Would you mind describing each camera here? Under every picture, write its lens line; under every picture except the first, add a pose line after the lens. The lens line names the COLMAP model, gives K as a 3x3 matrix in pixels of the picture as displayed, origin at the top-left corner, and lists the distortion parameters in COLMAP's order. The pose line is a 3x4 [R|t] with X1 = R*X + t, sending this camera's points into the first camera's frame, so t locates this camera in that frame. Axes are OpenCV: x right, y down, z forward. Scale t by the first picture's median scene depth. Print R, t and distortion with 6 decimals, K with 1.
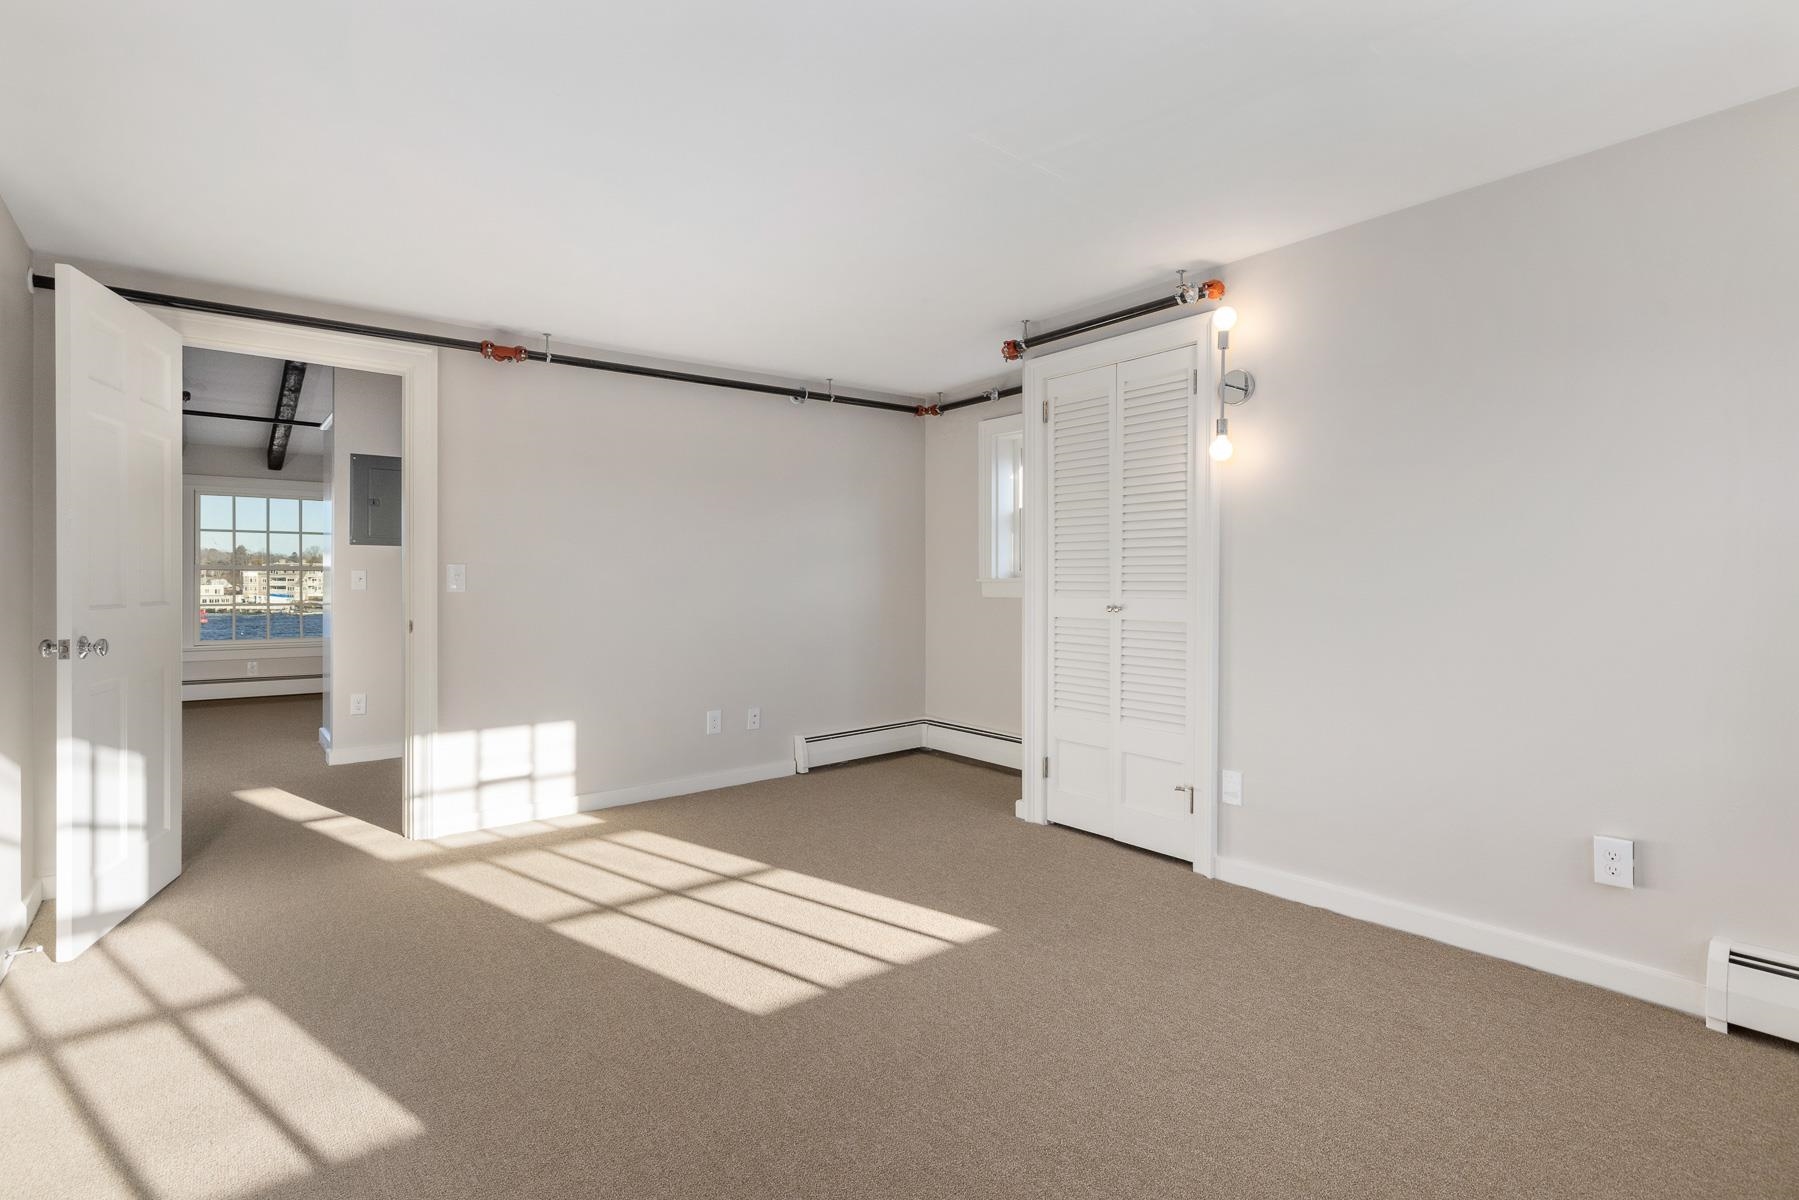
lens RADIAL K [[879.3, 0, 900.4], [0, 879.3, 590.6], [0, 0, 1]] dist [0.003385, -0.000504]
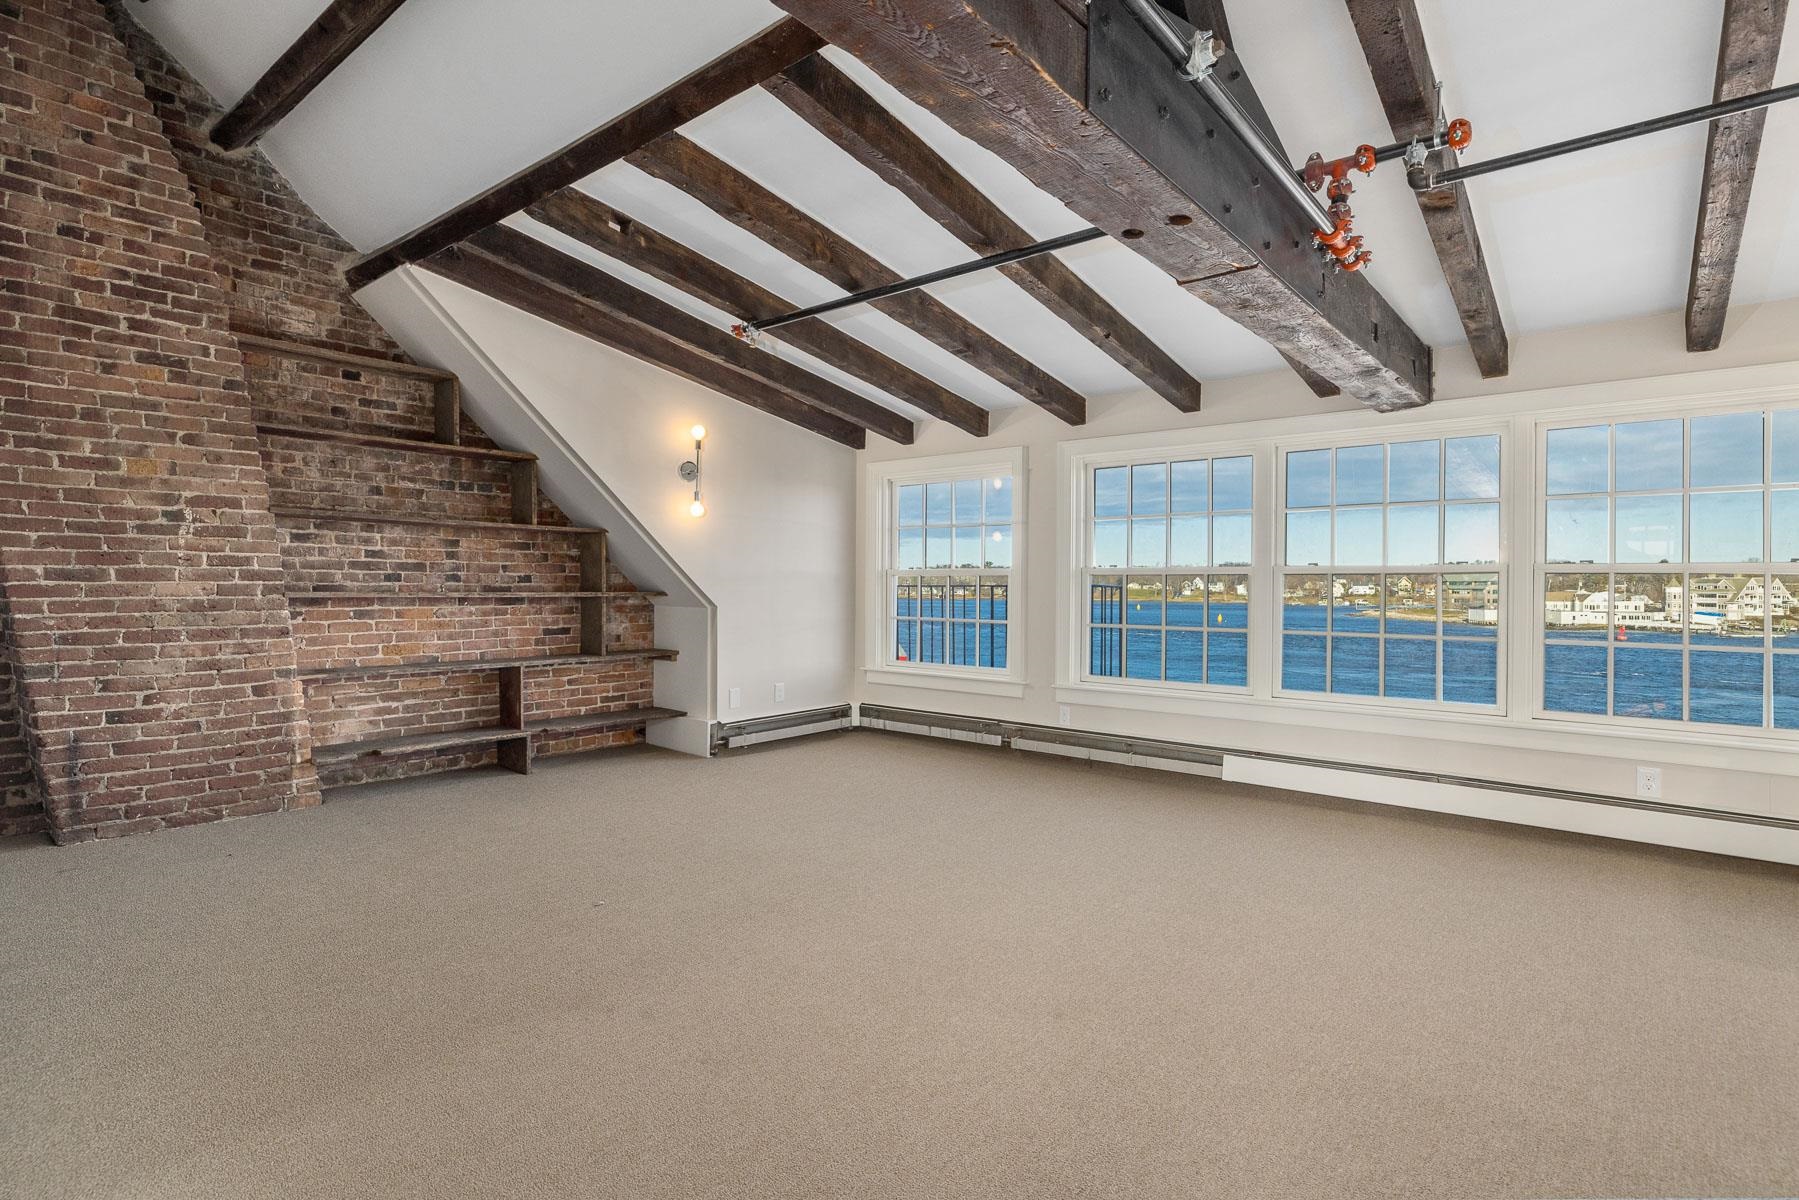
lens RADIAL K [[879.3, 0, 900.1], [0, 879.3, 594.6], [0, 0, 1]] dist [0.003385, -0.000504]
pose [[0.212955, 0.007256, -0.977035, -1.308329], [-0.020220, 0.999791, 0.003018, 0.042712], [0.976853, 0.019113, 0.213058, 1.869895]]
